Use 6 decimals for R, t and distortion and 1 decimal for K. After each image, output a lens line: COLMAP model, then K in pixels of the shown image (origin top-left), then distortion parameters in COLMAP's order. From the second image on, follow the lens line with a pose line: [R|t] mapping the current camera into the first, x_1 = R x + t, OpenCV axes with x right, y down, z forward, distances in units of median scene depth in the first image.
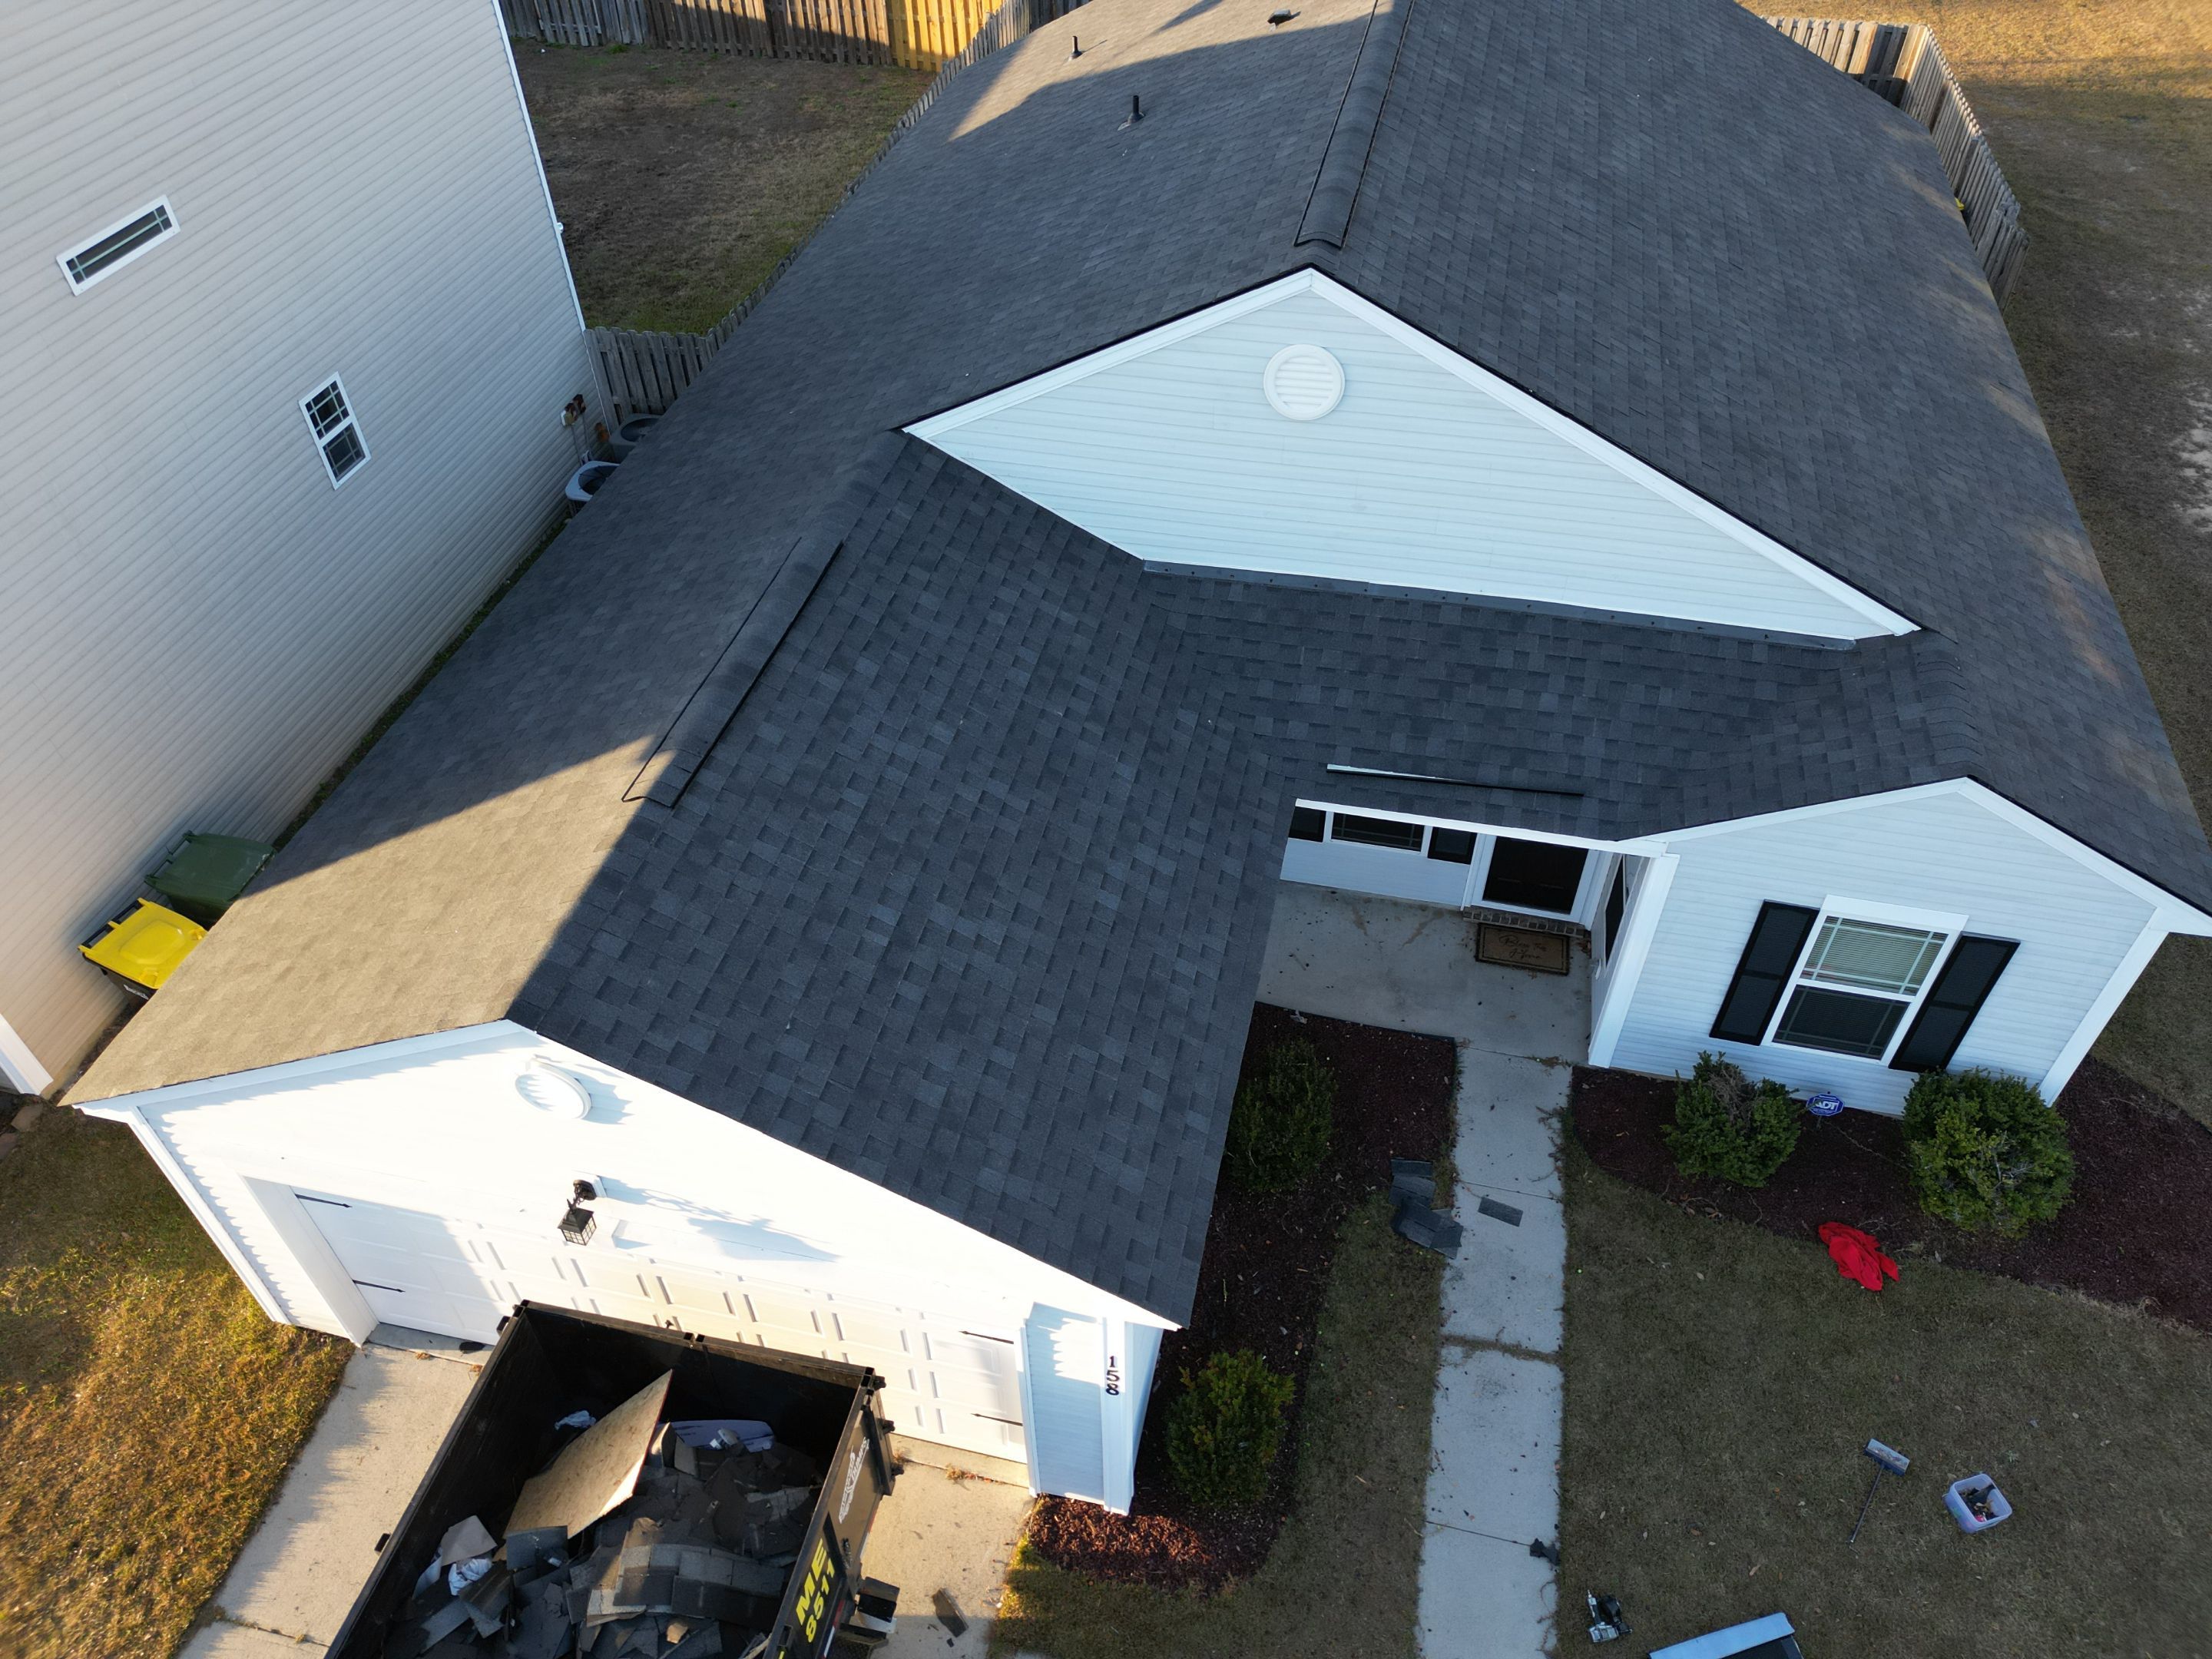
lens RADIAL K [[1546.0, 0, 1107.9], [0, 1546.0, 828.9], [0, 0, 1]] dist [0.062473, -0.053527]
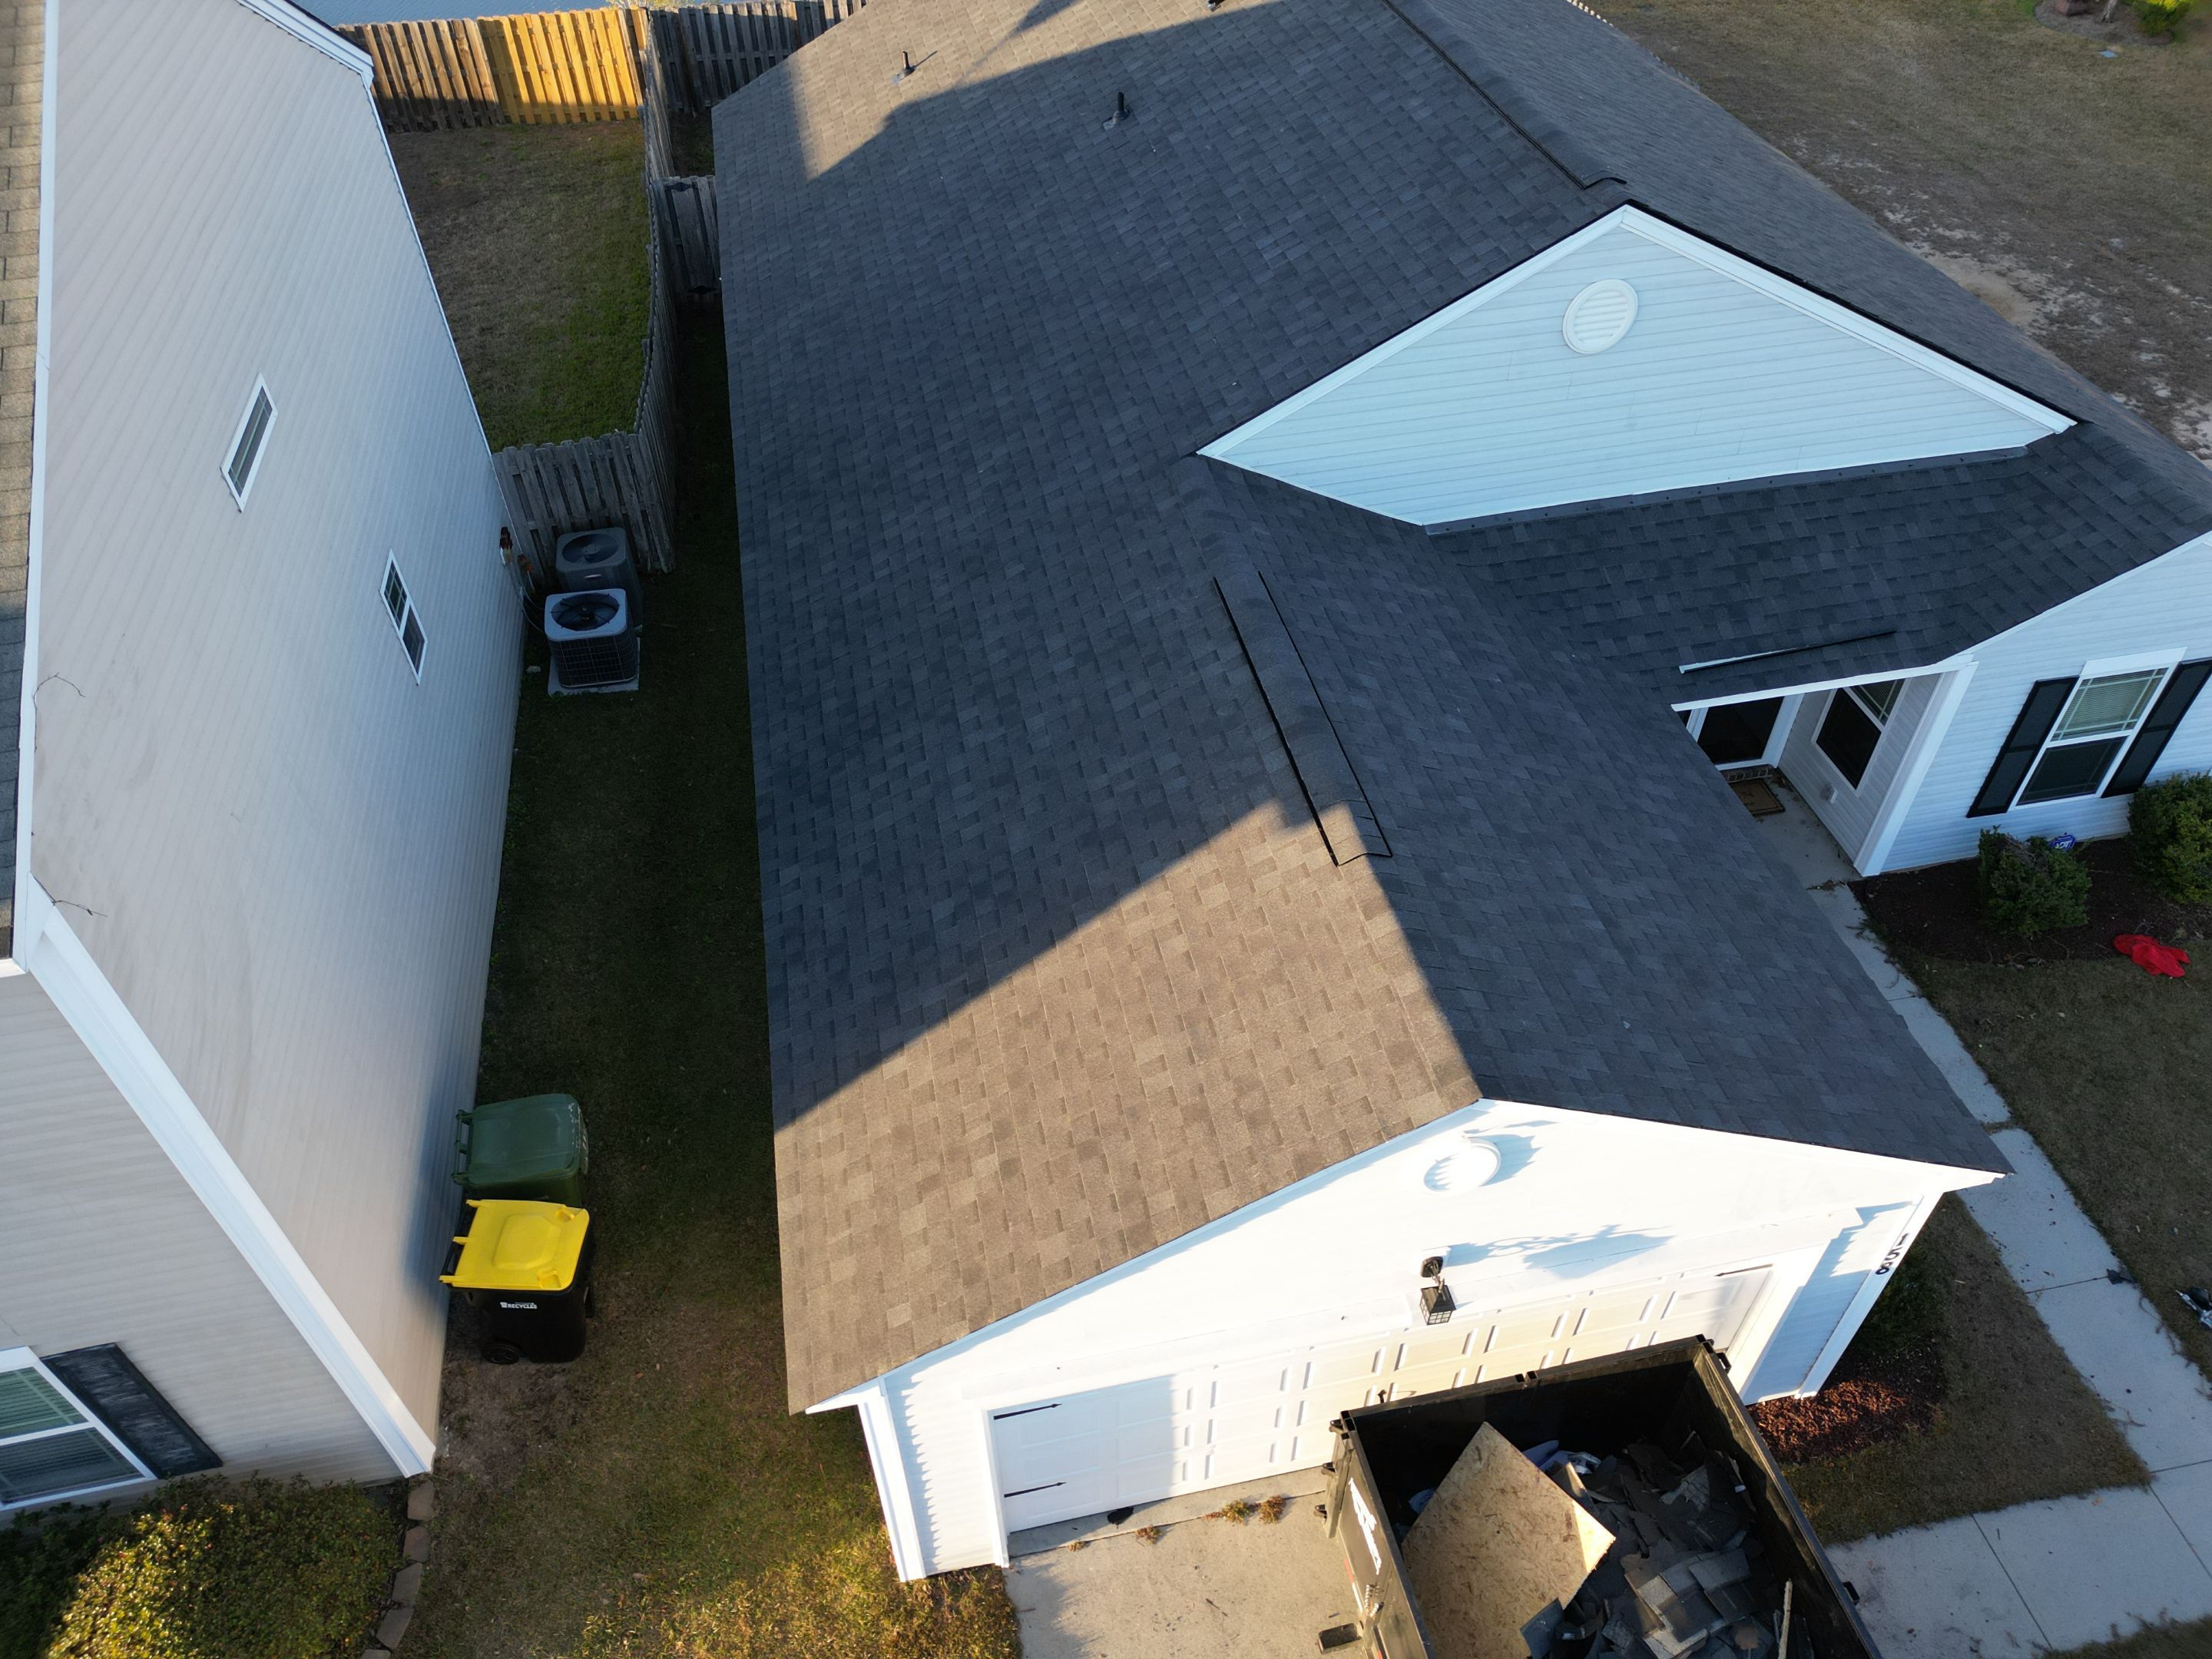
lens RADIAL K [[1546.0, 0, 1109.5], [0, 1546.0, 824.6], [0, 0, 1]] dist [0.062473, -0.053527]
pose [[0.909880, -0.285723, 0.300802, -0.563932], [0.286017, 0.957211, 0.044070, -0.097252], [-0.300522, 0.045936, 0.952668, 0.110558]]
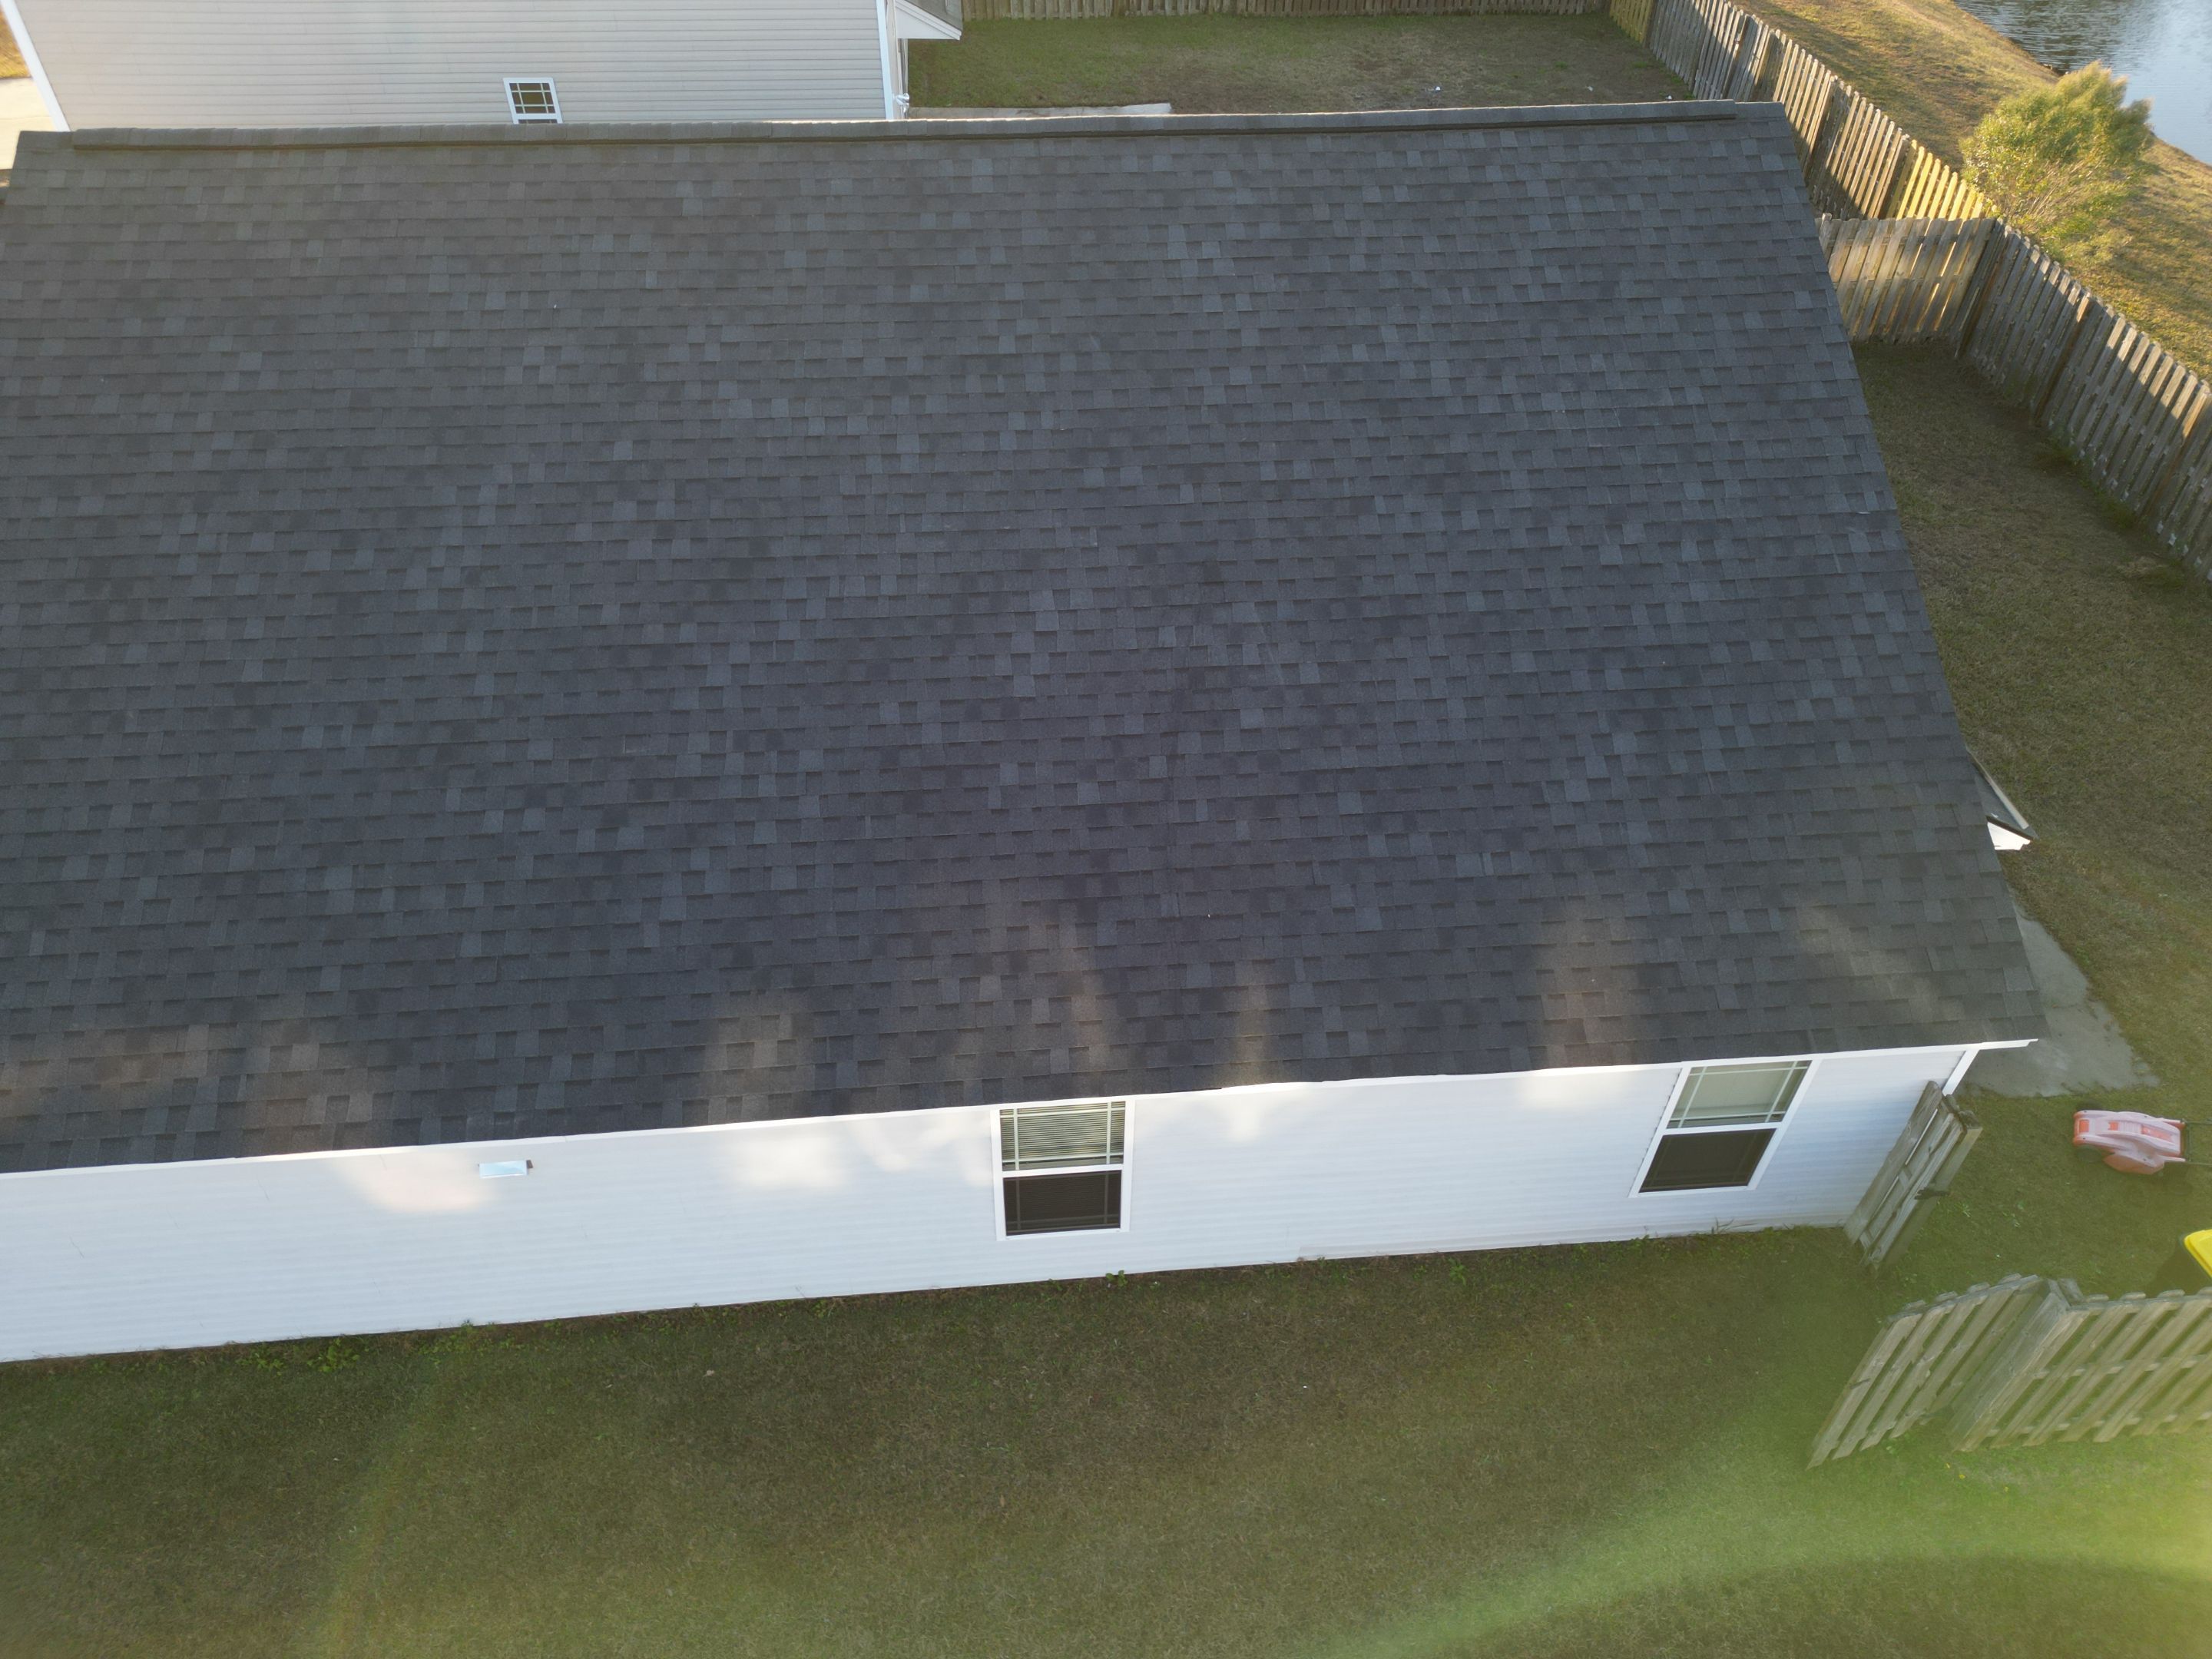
lens RADIAL K [[1546.0, 0, 1104.7], [0, 1546.0, 827.5], [0, 0, 1]] dist [0.062473, -0.053527]
pose [[0.312332, 0.662400, -0.680937, 1.280912], [-0.668708, 0.662426, 0.337671, -0.822747], [0.674744, 0.349882, 0.649849, 0.871729]]
